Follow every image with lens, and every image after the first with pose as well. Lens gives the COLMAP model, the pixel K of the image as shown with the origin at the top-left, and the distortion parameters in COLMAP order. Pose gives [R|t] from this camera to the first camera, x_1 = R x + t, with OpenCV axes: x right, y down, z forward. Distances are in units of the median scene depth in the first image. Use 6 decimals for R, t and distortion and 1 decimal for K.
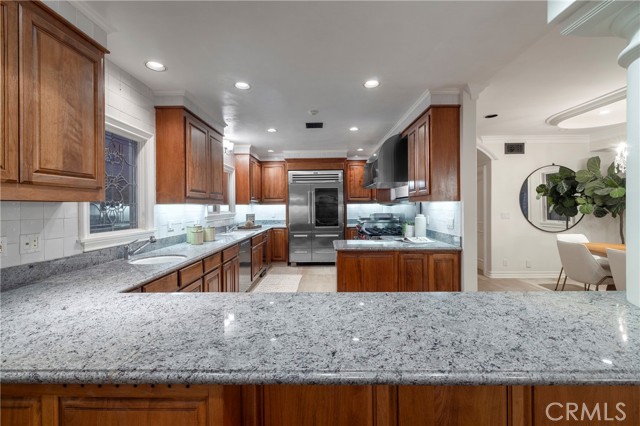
lens RADIAL K [[268.9, 0, 319.2], [0, 268.9, 199.5], [0, 0, 1]] dist [-0.003463, 0.000121]
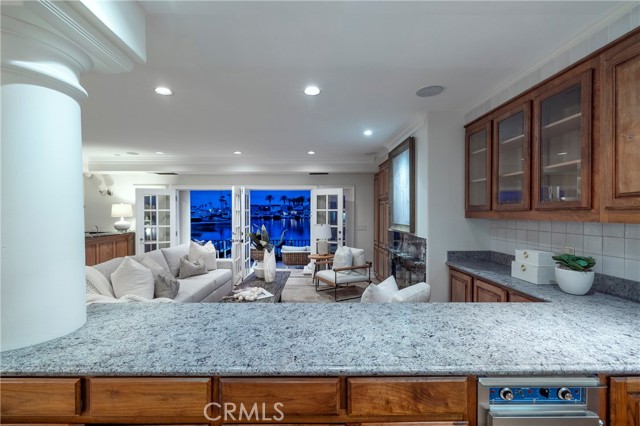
lens RADIAL K [[274.1, 0, 314.4], [0, 274.1, 216.3], [0, 0, 1]] dist [0.000351, -0.000929]
pose [[-0.999583, 0.008776, -0.027504, 0.079100], [0.009098, 0.999891, -0.011619, -0.011481], [0.027399, -0.011865, -0.999554, 0.646829]]
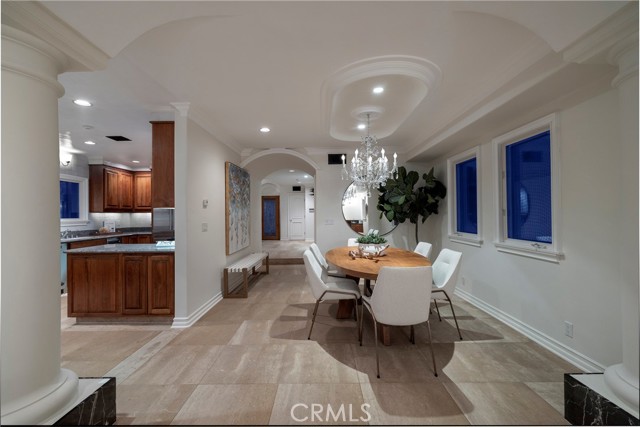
lens RADIAL K [[268.9, 0, 315.7], [0, 268.9, 213.1], [0, 0, 1]] dist [-0.003463, 0.000121]
pose [[0.999756, -0.004307, 0.021668, 0.830255], [0.003864, 0.999783, 0.020446, 0.004045], [-0.021752, -0.020357, 0.999556, -0.098769]]
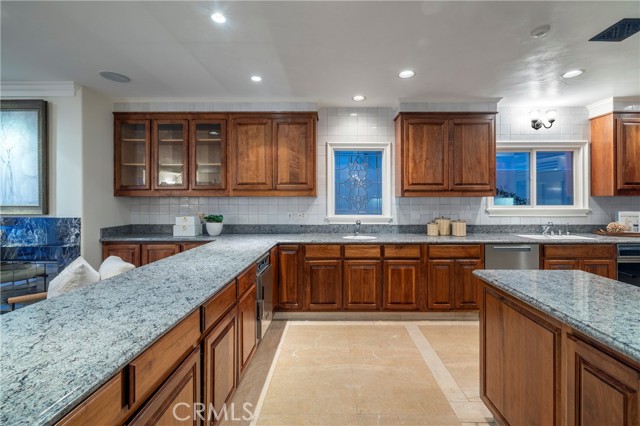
lens RADIAL K [[274.1, 0, 330.7], [0, 274.1, 198.8], [0, 0, 1]] dist [0.000351, -0.000929]
pose [[0.014844, 0.004210, -0.999881, 0.520283], [0.024061, 0.999700, 0.004567, 0.009273], [0.999600, -0.024126, 0.014739, 0.535614]]
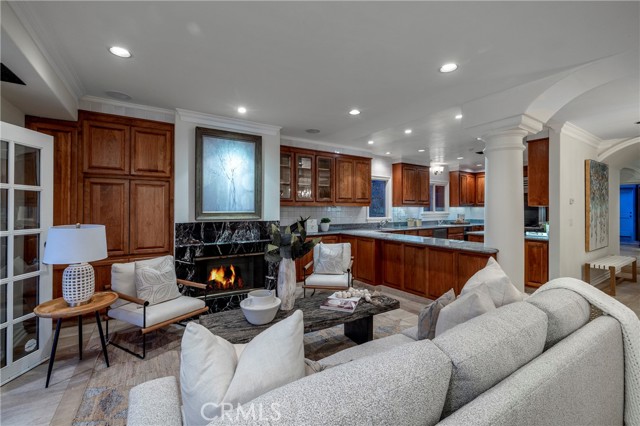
lens RADIAL K [[291.6, 0, 314.6], [0, 291.6, 203.7], [0, 0, 1]] dist [-0.011697, 0.000903]
pose [[0.590559, 0.002825, -0.806990, 0.780924], [0.008230, 0.999921, 0.009523, -0.030689], [0.806953, -0.012265, 0.590489, -0.779445]]
